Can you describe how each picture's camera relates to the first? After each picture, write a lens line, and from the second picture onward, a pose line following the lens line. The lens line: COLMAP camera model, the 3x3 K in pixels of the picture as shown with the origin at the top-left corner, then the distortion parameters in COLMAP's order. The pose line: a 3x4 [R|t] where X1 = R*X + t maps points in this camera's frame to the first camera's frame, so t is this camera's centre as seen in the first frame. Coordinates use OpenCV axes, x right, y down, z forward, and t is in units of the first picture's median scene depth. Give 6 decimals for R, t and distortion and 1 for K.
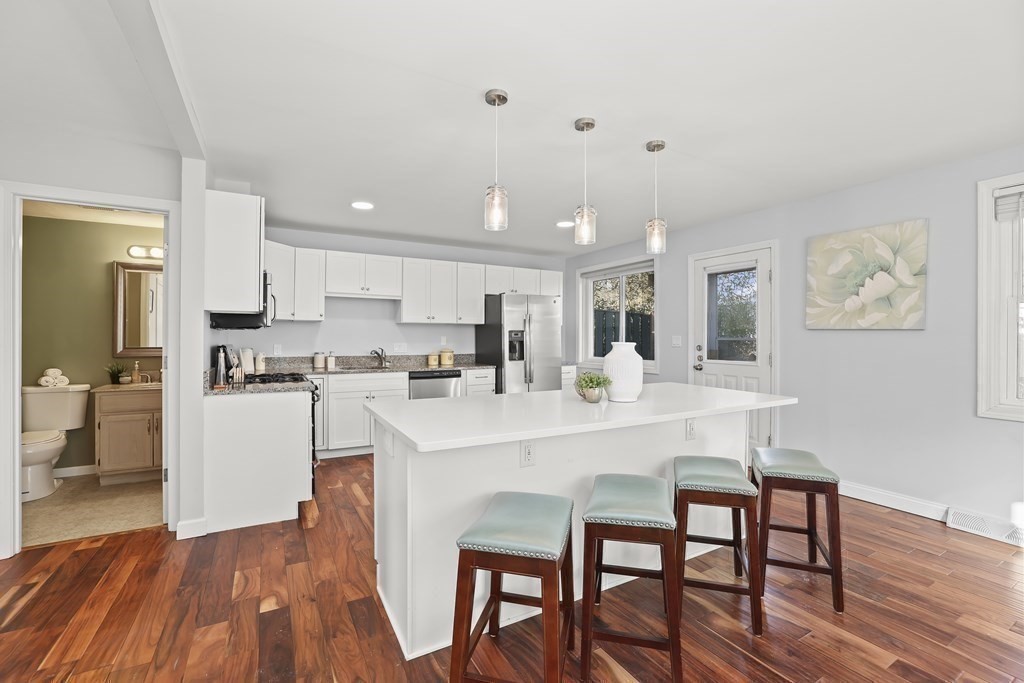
lens RADIAL K [[441.2, 0, 514.0], [0, 441.2, 335.0], [0, 0, 1]] dist [-0.043073, 0.014134]
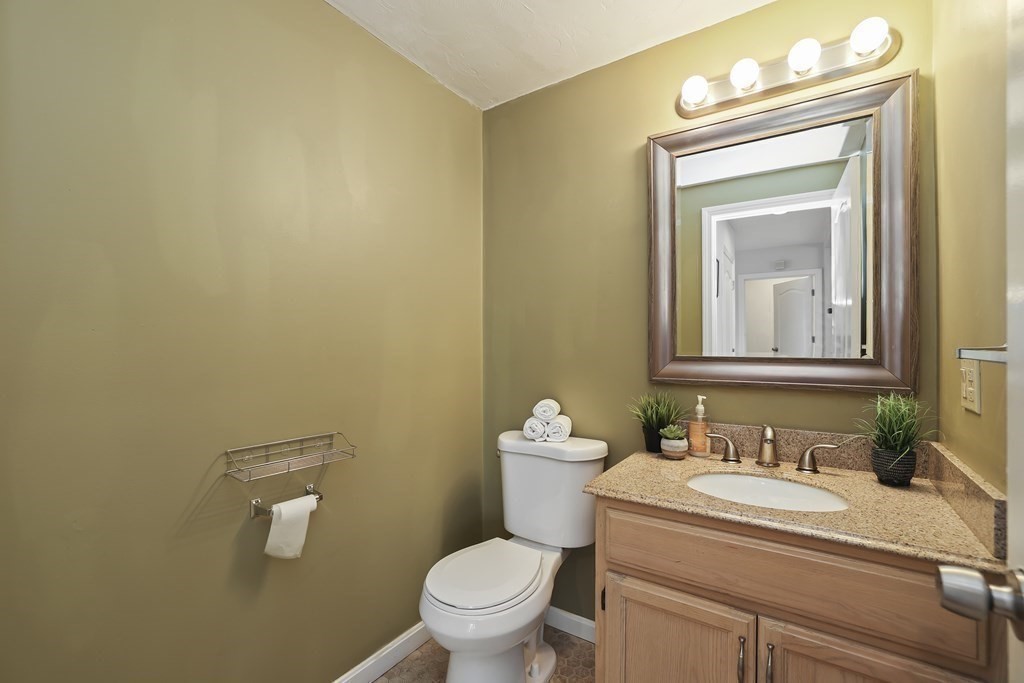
lens RADIAL K [[441.2, 0, 509.3], [0, 441.2, 350.8], [0, 0, 1]] dist [-0.043073, 0.014134]
pose [[0.440237, 0.000582, -0.897882, -0.734313], [0.005781, 0.999977, 0.003483, 0.025790], [0.897863, -0.006724, 0.440223, 0.825196]]
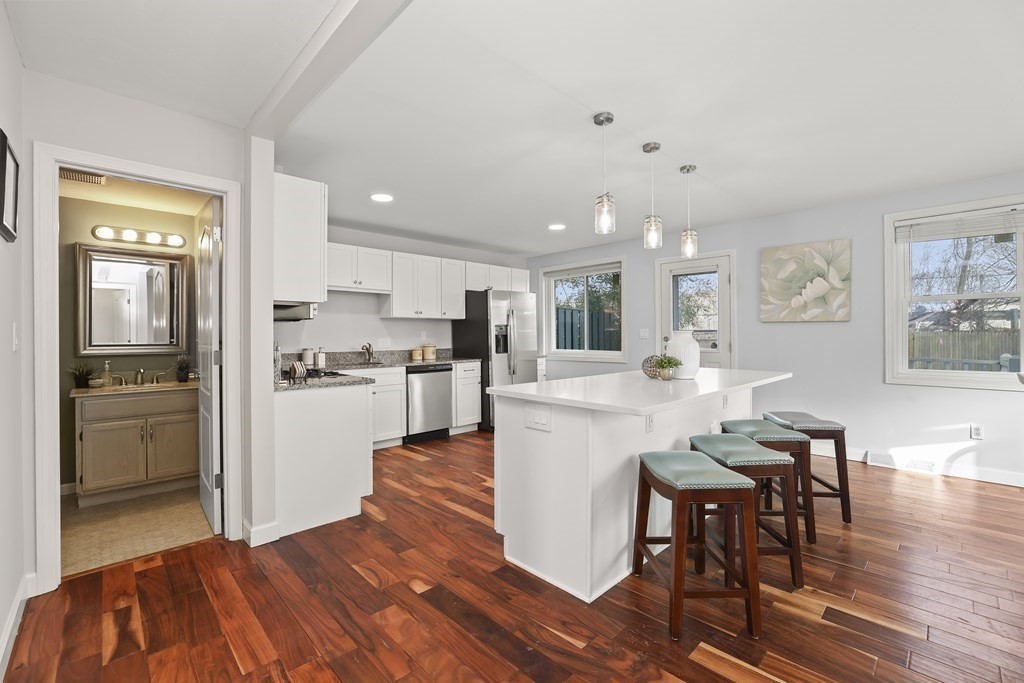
lens RADIAL K [[441.2, 0, 513.0], [0, 441.2, 332.8], [0, 0, 1]] dist [-0.043073, 0.014134]
pose [[0.966878, -0.007603, 0.255127, -0.370406], [0.007964, 0.999968, -0.000384, 0.014131], [-0.255115, 0.002403, 0.966908, -0.037228]]
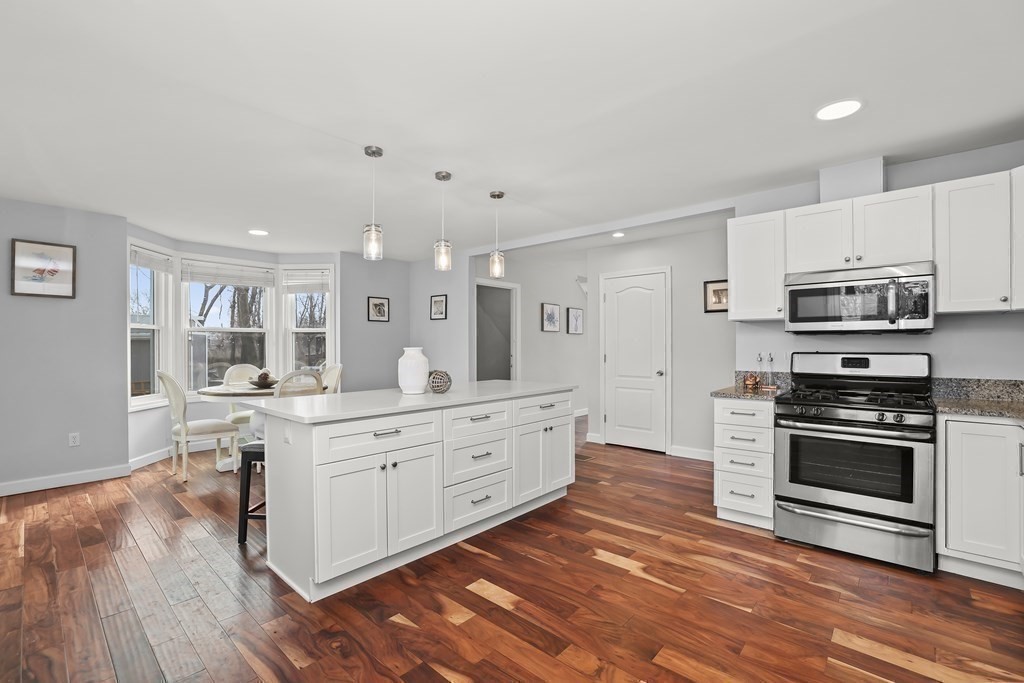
lens RADIAL K [[441.2, 0, 501.5], [0, 441.2, 350.1], [0, 0, 1]] dist [-0.043073, 0.014134]
pose [[-0.952257, 0.002674, -0.305286, 0.280076], [0.000860, 0.999981, 0.006075, 0.012626], [0.305296, 0.005523, -0.952241, 1.640655]]
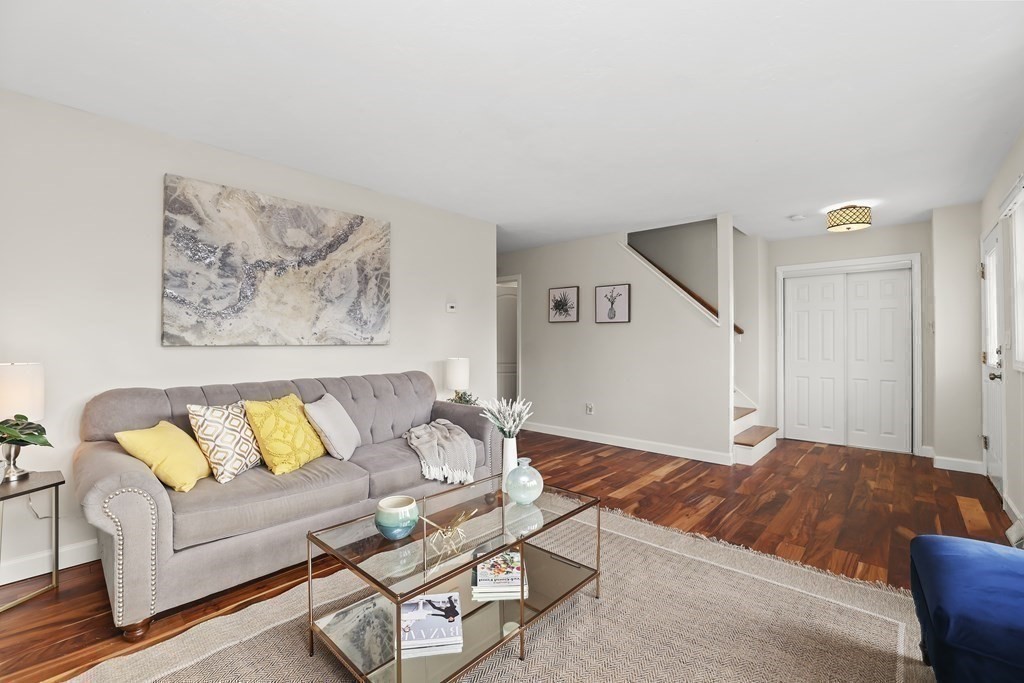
lens RADIAL K [[441.2, 0, 502.8], [0, 441.2, 336.6], [0, 0, 1]] dist [-0.043073, 0.014134]
pose [[-0.304150, 0.006415, 0.952602, -2.107608], [-0.007672, 0.999928, -0.009184, 0.008950], [-0.952593, -0.010102, -0.304079, 0.436856]]
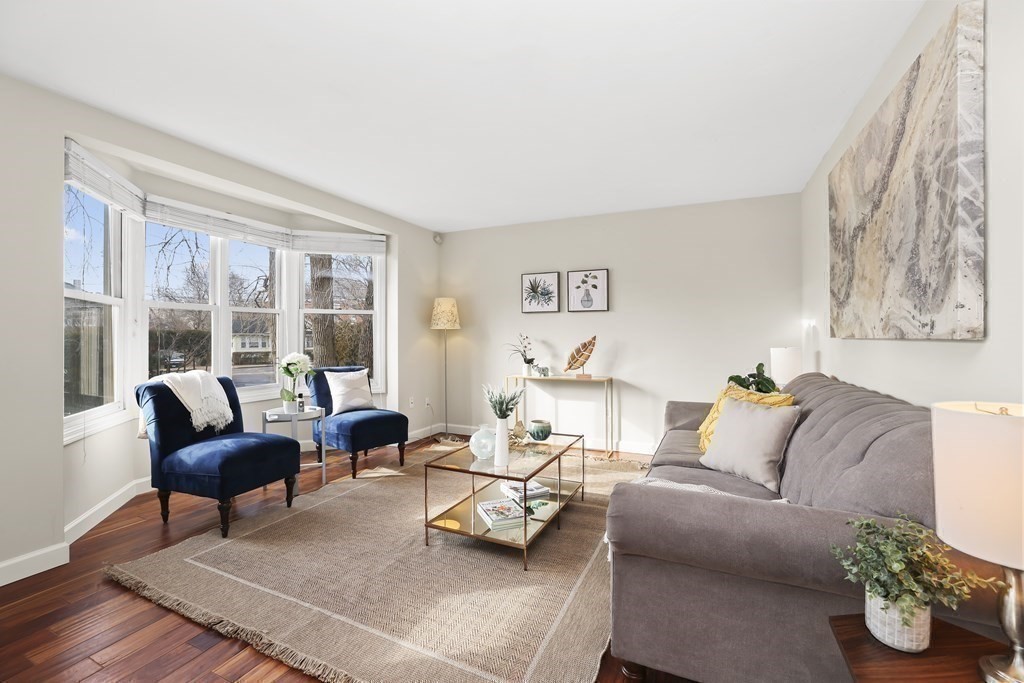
lens RADIAL K [[441.2, 0, 503.2], [0, 441.2, 335.4], [0, 0, 1]] dist [-0.043073, 0.014134]
pose [[0.578848, -0.005604, -0.815416, -0.884397], [0.009277, 0.999957, -0.000288, 0.013015], [0.815383, -0.007398, 0.578875, -0.200011]]
